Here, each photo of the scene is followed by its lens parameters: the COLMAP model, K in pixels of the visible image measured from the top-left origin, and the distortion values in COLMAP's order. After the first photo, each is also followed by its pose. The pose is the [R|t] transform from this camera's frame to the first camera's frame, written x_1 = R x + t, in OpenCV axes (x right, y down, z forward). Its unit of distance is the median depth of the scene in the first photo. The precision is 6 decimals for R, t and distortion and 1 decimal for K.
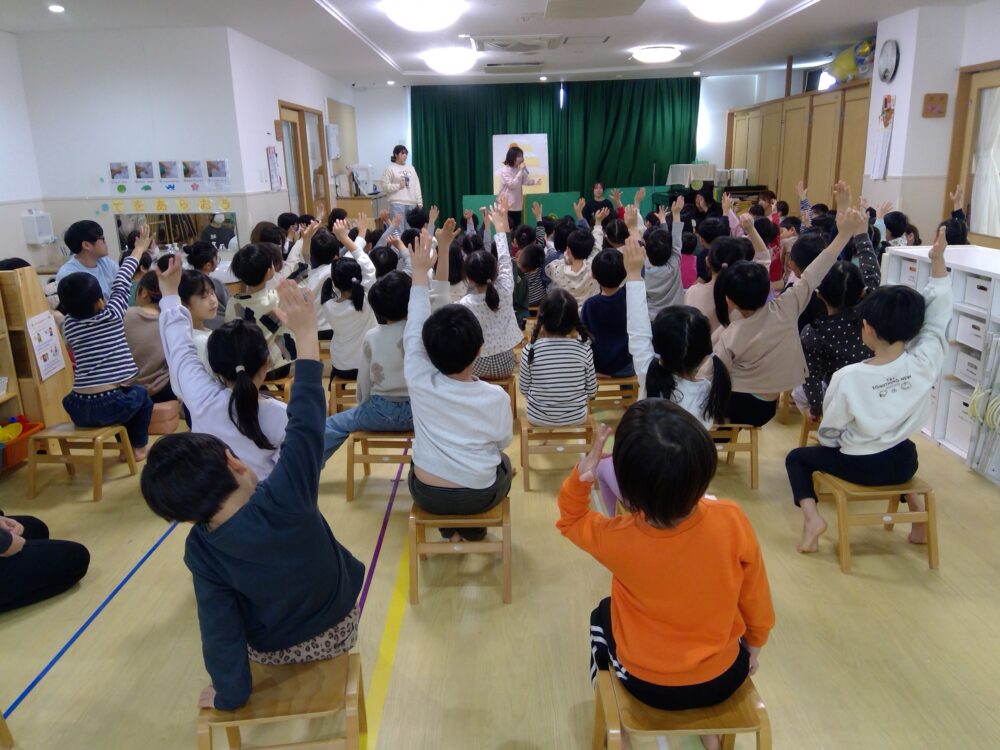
lens RADIAL K [[789.6, 0, 500.0], [0, 789.6, 375.0], [0, 0, 1]] dist [0.106213, -0.147060]
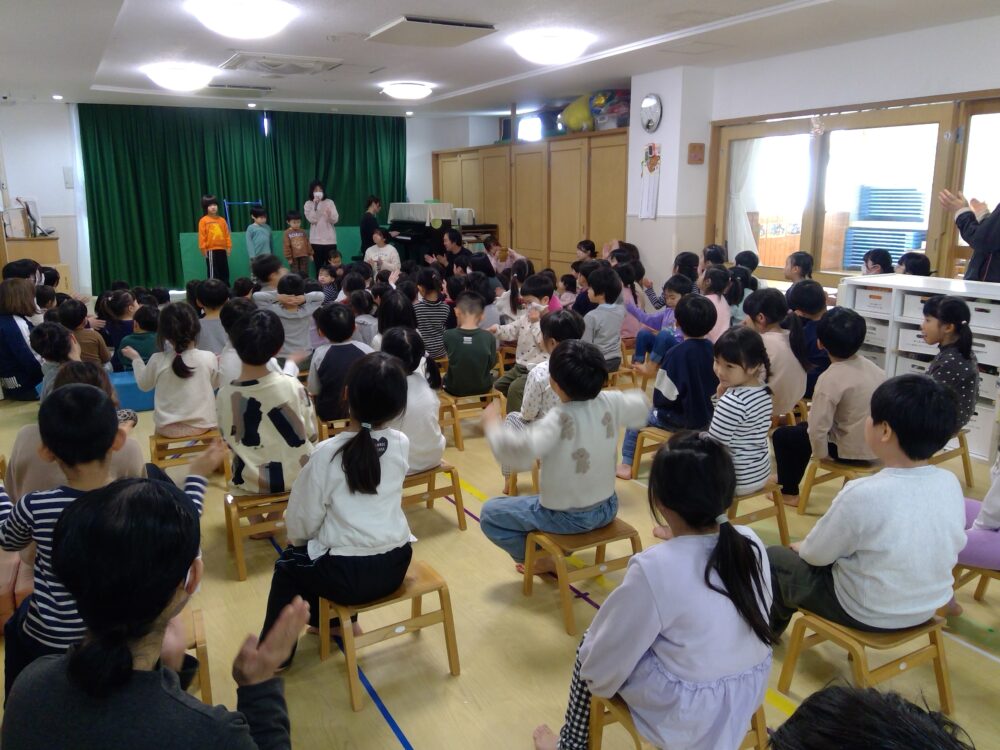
lens RADIAL K [[789.6, 0, 500.0], [0, 789.6, 375.0], [0, 0, 1]] dist [0.106213, -0.147060]
pose [[0.867422, -0.097062, 0.488015, -0.252860], [0.119263, 0.992756, -0.014533, -0.036347], [-0.483069, 0.070809, 0.872714, 0.150952]]
